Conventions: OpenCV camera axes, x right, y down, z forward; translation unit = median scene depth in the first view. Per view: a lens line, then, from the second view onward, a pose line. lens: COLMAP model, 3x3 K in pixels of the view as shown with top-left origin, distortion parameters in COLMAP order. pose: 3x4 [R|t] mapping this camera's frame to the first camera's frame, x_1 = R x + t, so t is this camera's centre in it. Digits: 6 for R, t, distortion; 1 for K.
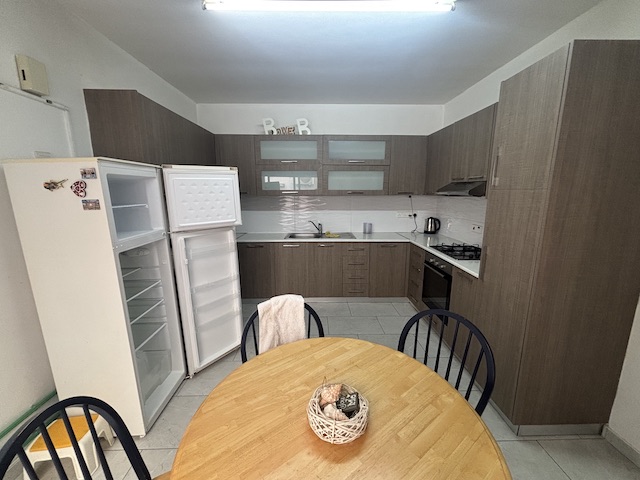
lens RADIAL K [[256.0, 0, 319.5], [0, 256.0, 237.0], [0, 0, 1]] dist [-0.002039, 0.000024]
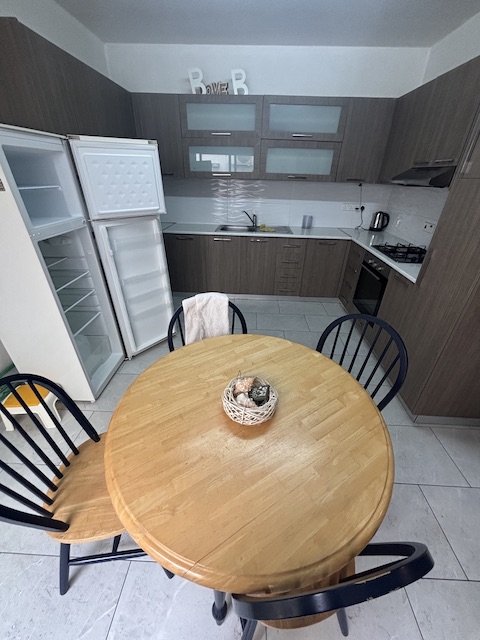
lens RADIAL K [[256.0, 0, 242.7], [0, 256.0, 318.5], [0, 0, 1]] dist [-0.002039, 0.000024]
pose [[0.997817, 0.051469, -0.041374, 0.024242], [-0.034945, 0.943154, 0.330515, -0.005214], [0.056034, -0.328348, 0.942893, 0.023653]]
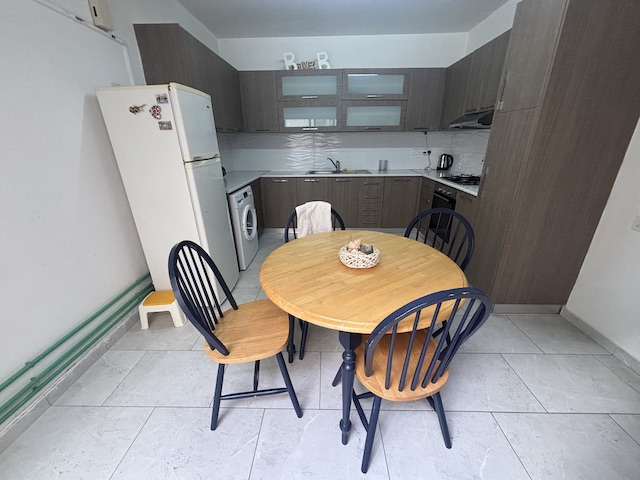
lens RADIAL K [[256.0, 0, 320.3], [0, 256.0, 235.8], [0, 0, 1]] dist [-0.002039, 0.000024]
pose [[0.998903, 0.006770, -0.046336, -0.031918], [0.001577, 0.984067, 0.177788, 0.102567], [0.046801, -0.177666, 0.982977, -0.171089]]
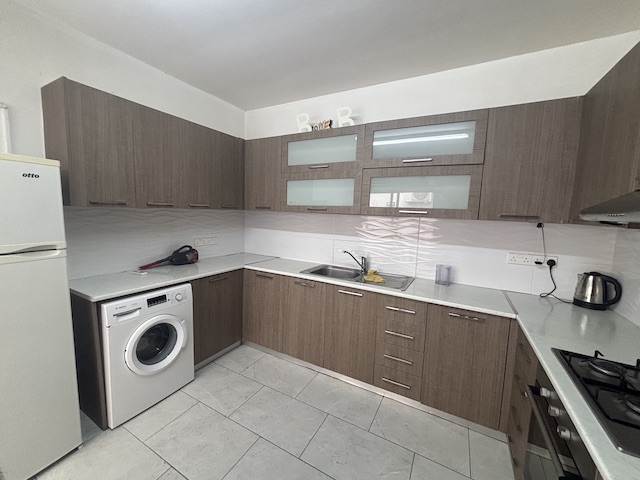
lens RADIAL K [[256.0, 0, 319.6], [0, 256.0, 237.6], [0, 0, 1]] dist [-0.002039, 0.000024]
pose [[0.866400, 0.082664, -0.492461, 0.354732], [-0.123947, 0.990940, -0.051726, -0.083758], [0.483724, 0.105854, 0.868796, 0.550767]]
